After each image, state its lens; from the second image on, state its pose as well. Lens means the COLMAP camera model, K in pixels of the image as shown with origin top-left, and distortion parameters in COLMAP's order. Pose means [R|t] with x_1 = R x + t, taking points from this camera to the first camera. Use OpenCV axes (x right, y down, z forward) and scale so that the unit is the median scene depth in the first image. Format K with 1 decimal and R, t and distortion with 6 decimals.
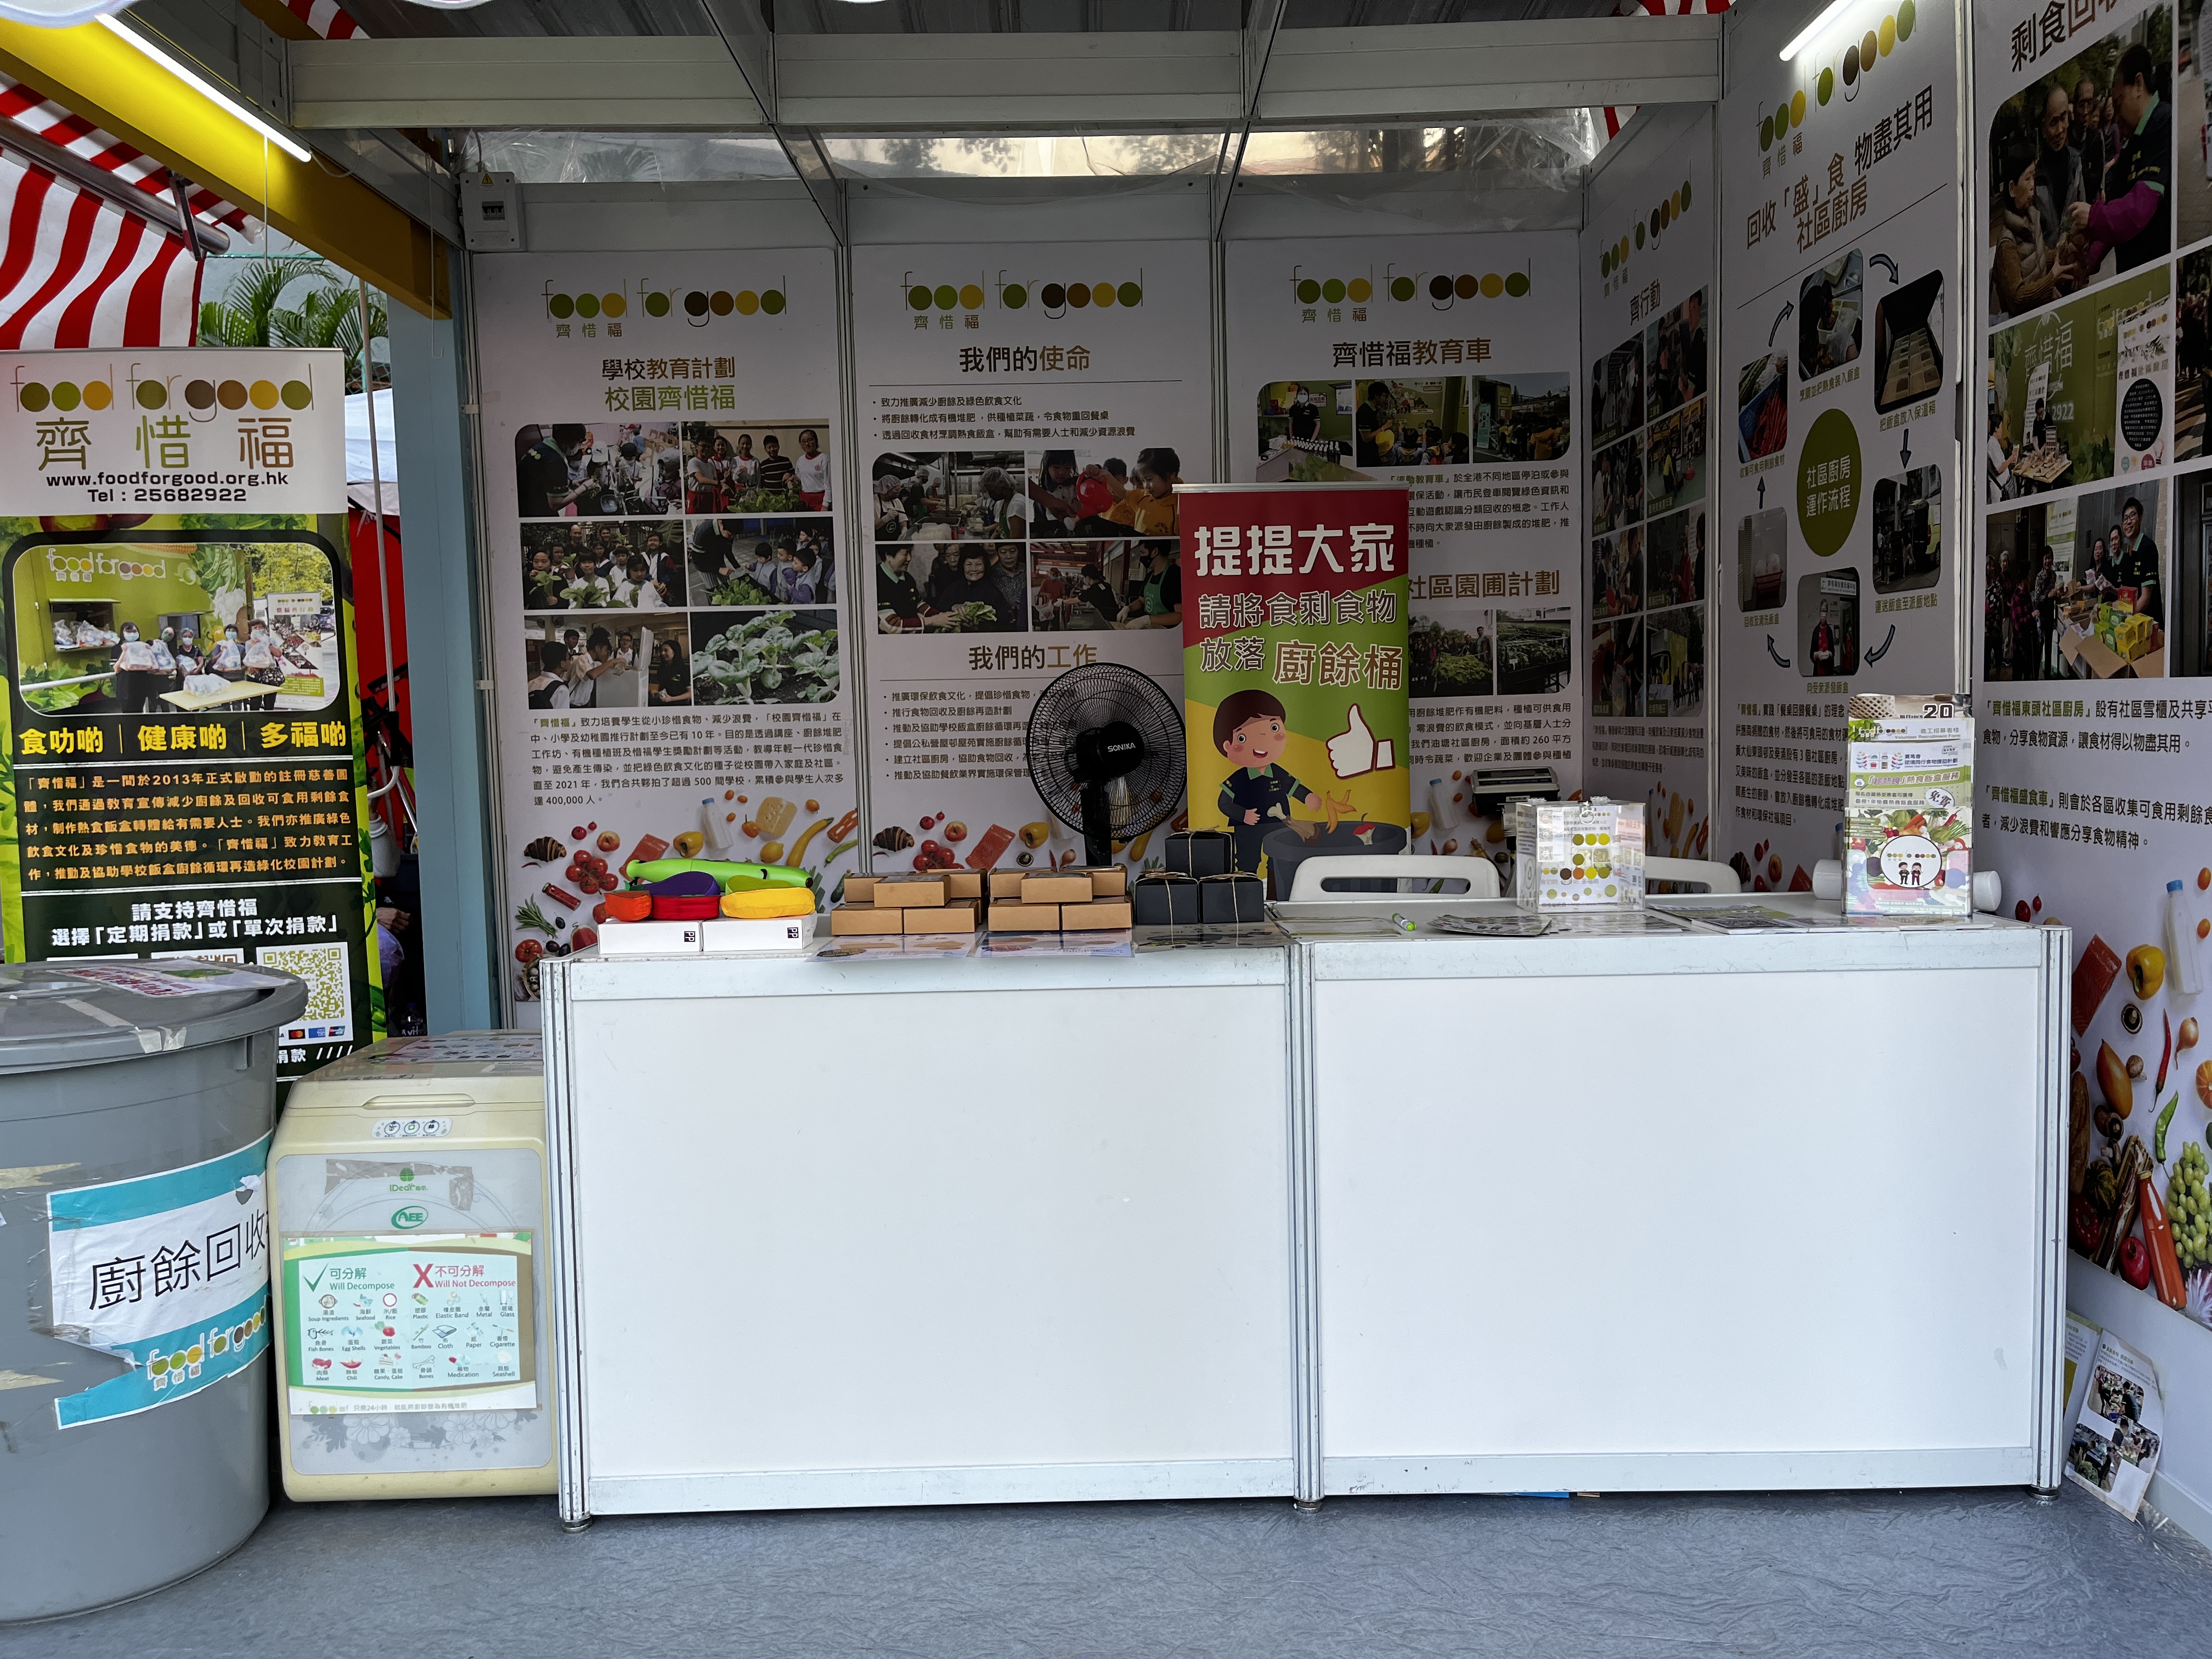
lens RADIAL K [[1705.4, 0, 1065.0], [0, 1705.4, 829.3], [0, 0, 1]] dist [0.069115, -0.095451]
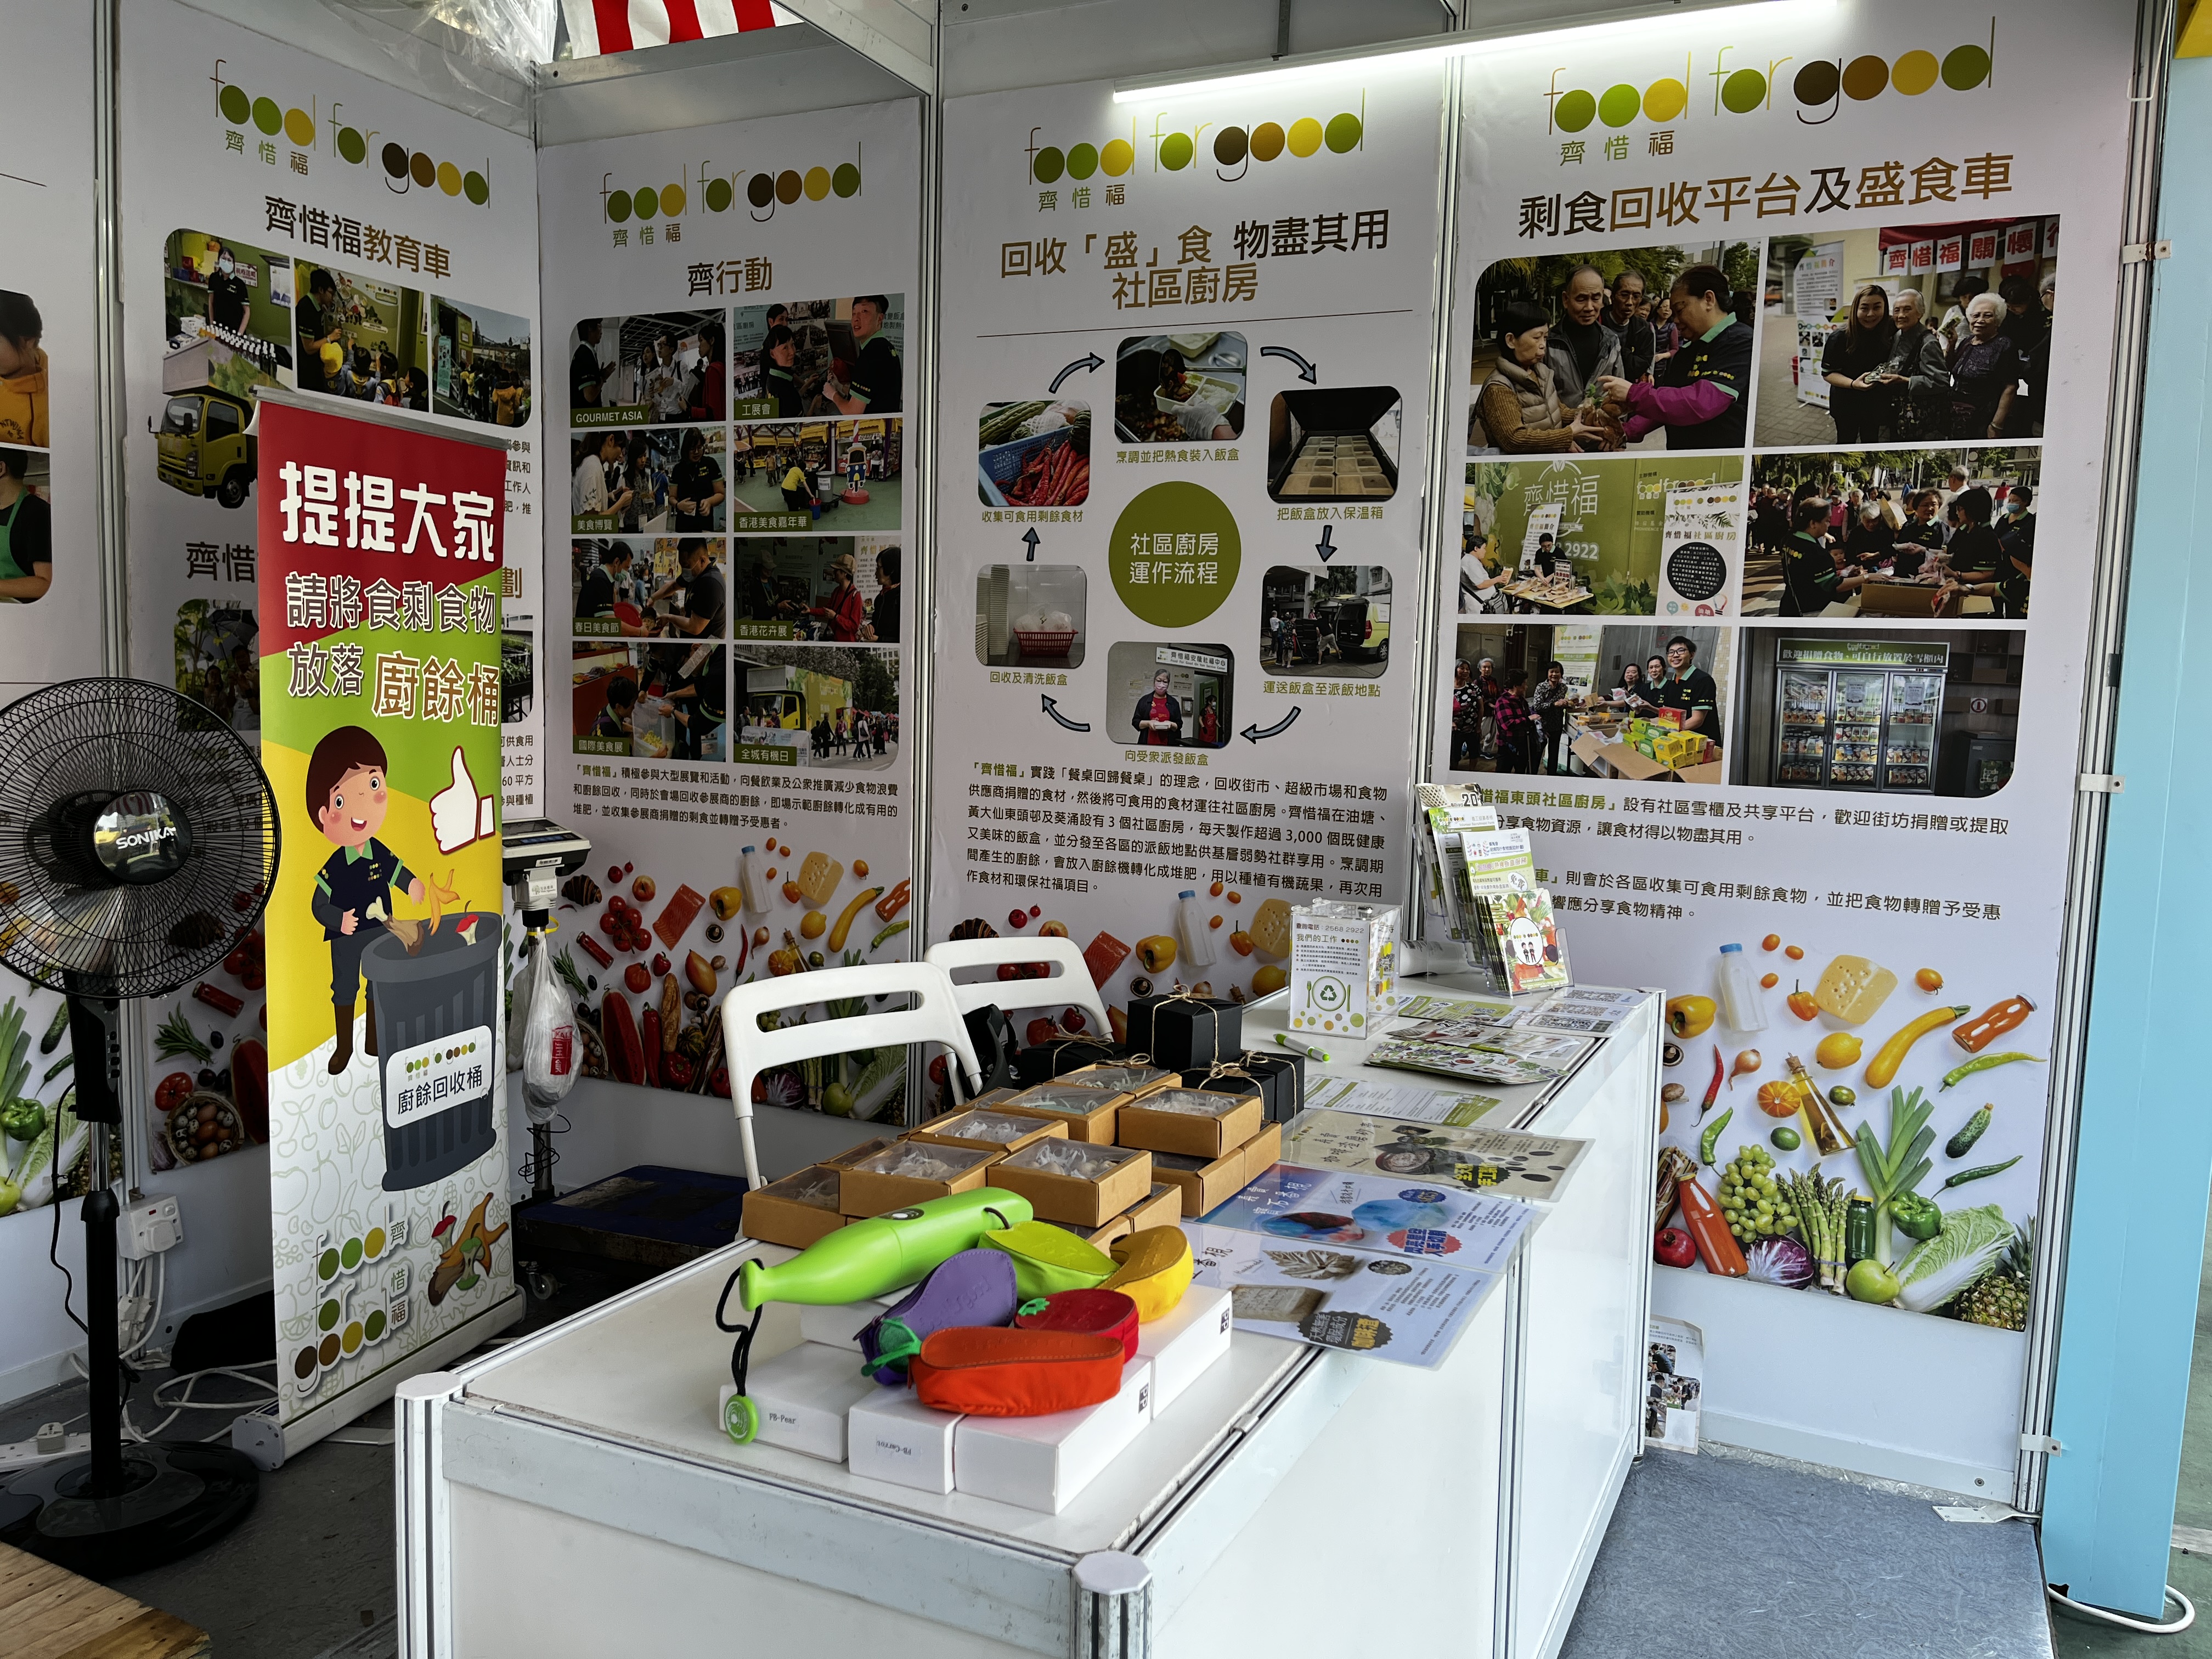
lens RADIAL K [[1705.4, 0, 1104.5], [0, 1705.4, 833.7], [0, 0, 1]] dist [0.069115, -0.095451]
pose [[0.409690, -0.051089, 0.910793, -0.401088], [0.024834, 0.998685, 0.044848, -0.068973], [-0.911887, 0.004245, 0.410420, 0.516266]]
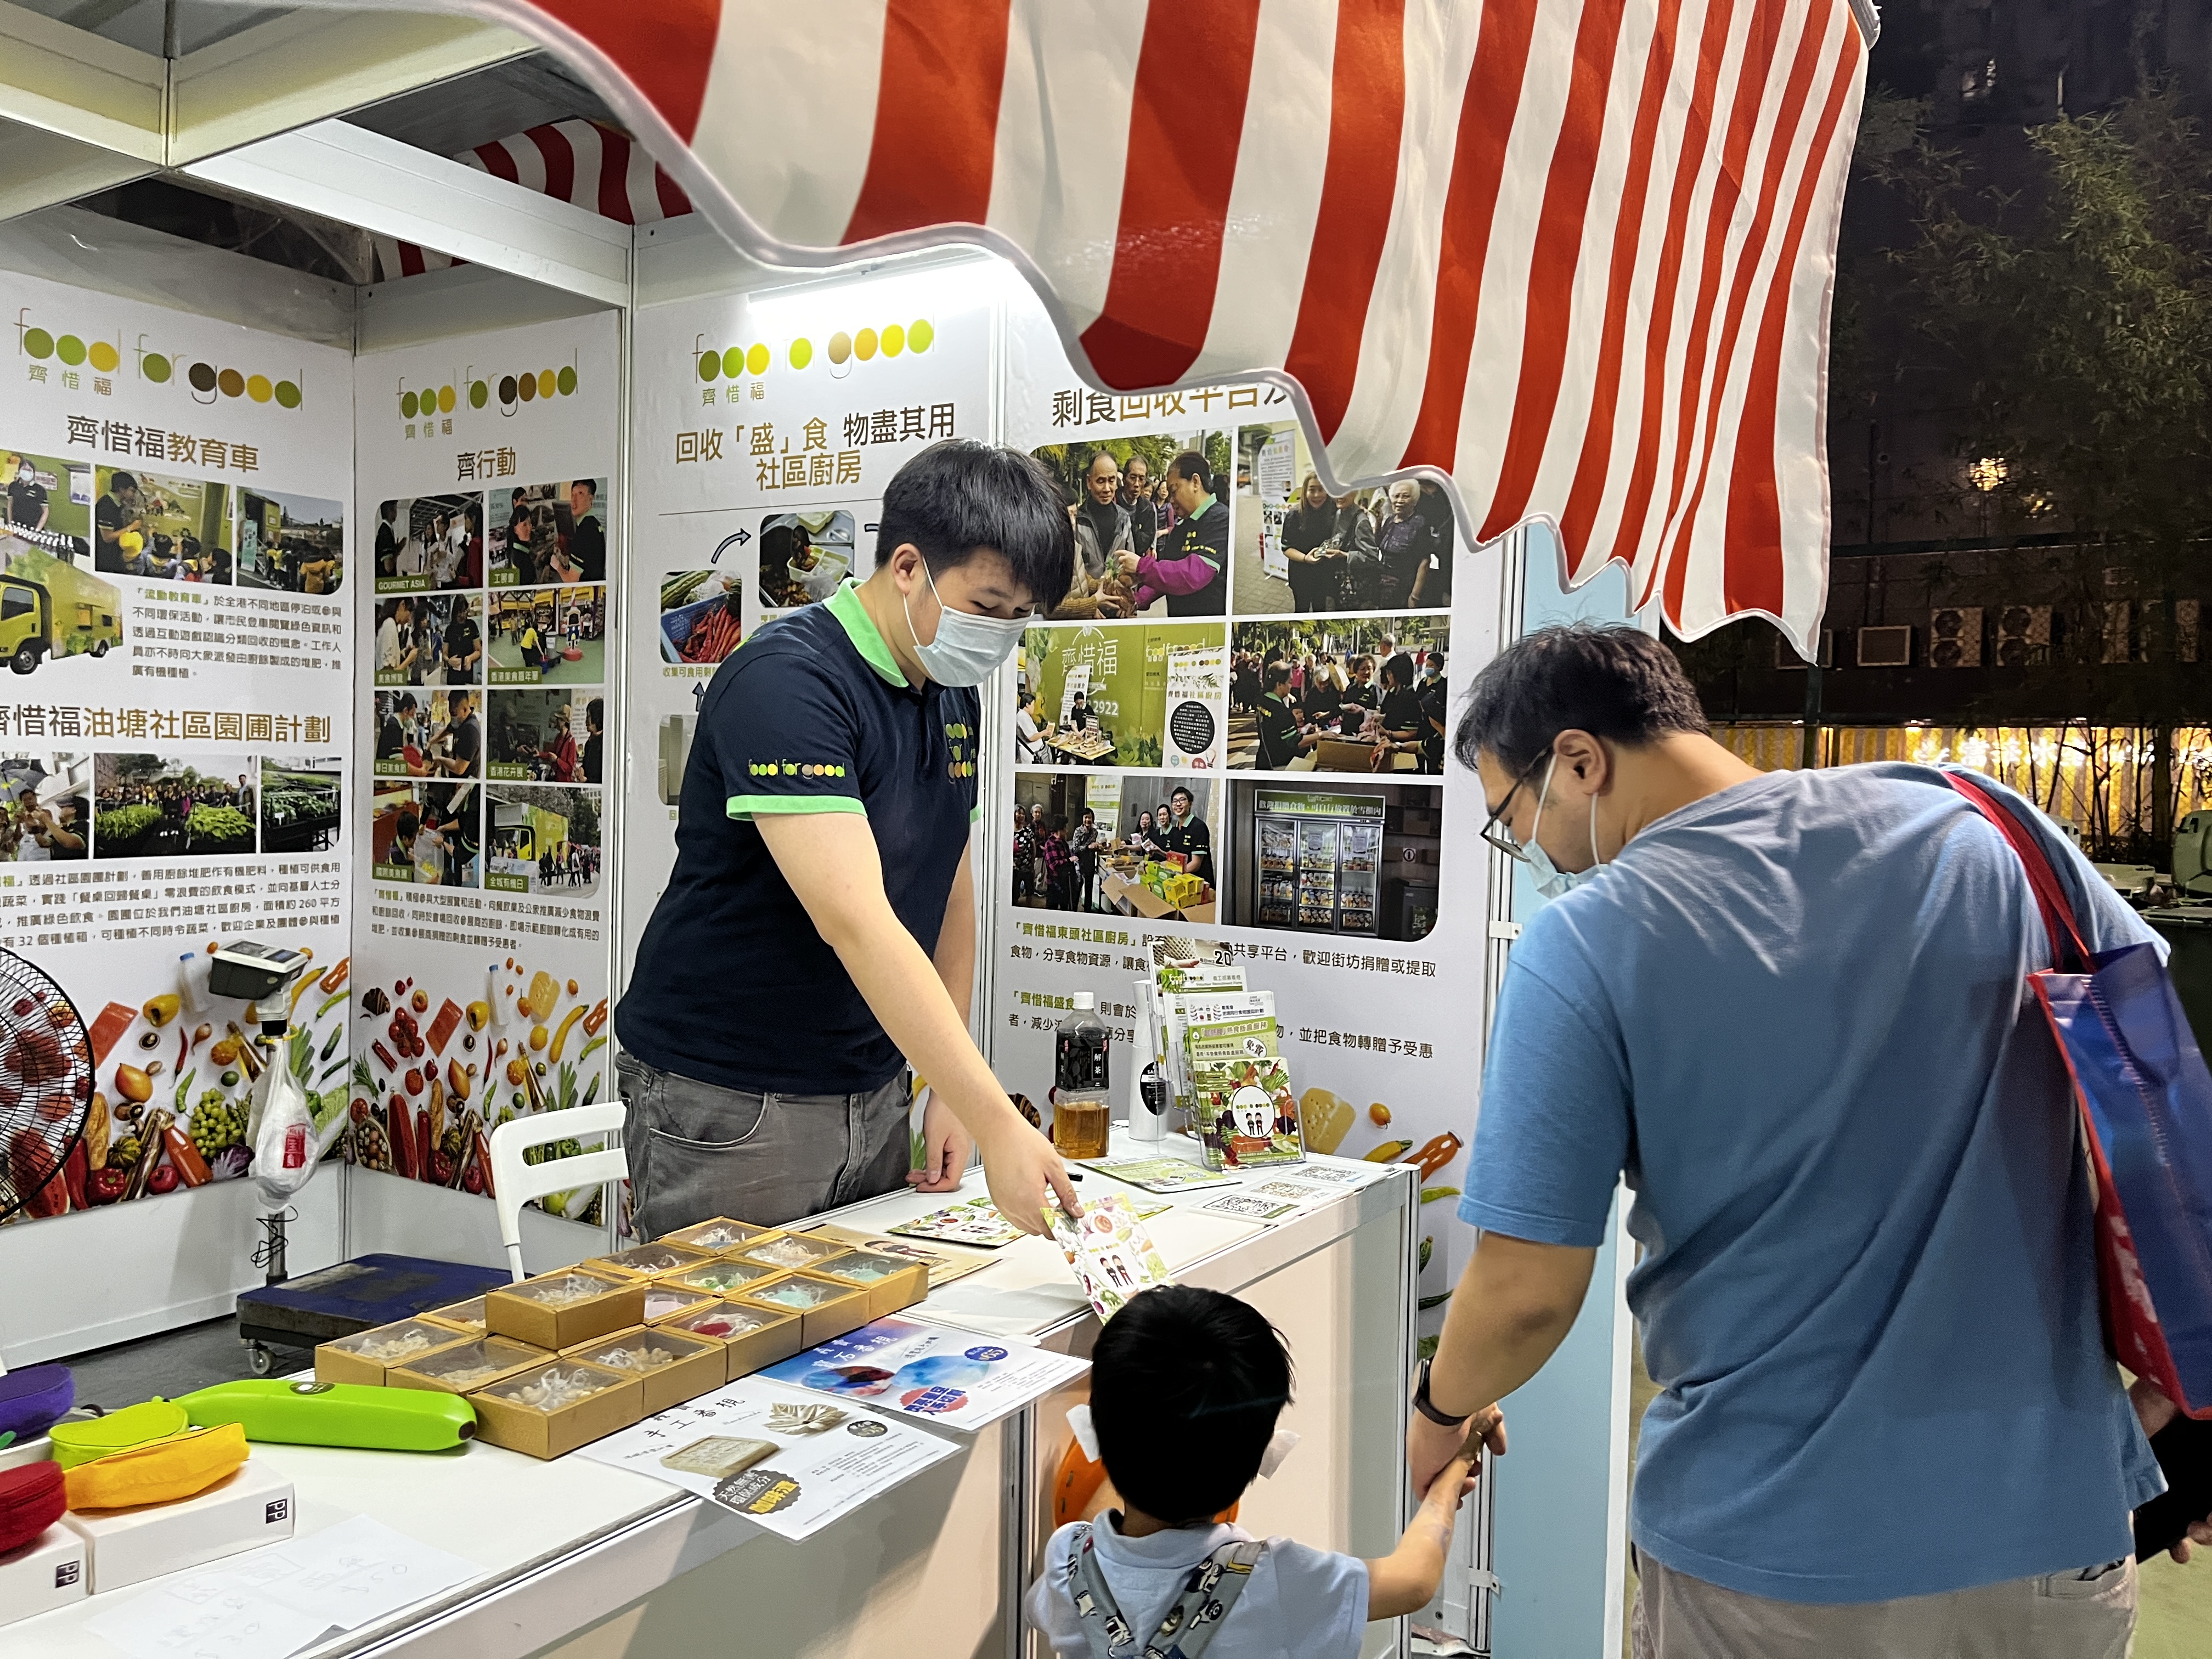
lens RADIAL K [[1705.4, 0, 1119.1], [0, 1705.4, 821.3], [0, 0, 1]] dist [0.069115, -0.095451]
pose [[0.533922, 0.012427, 0.845442, -0.310008], [0.017662, 0.999510, -0.025846, -0.078224], [-0.845349, 0.028732, 0.533441, 0.199842]]
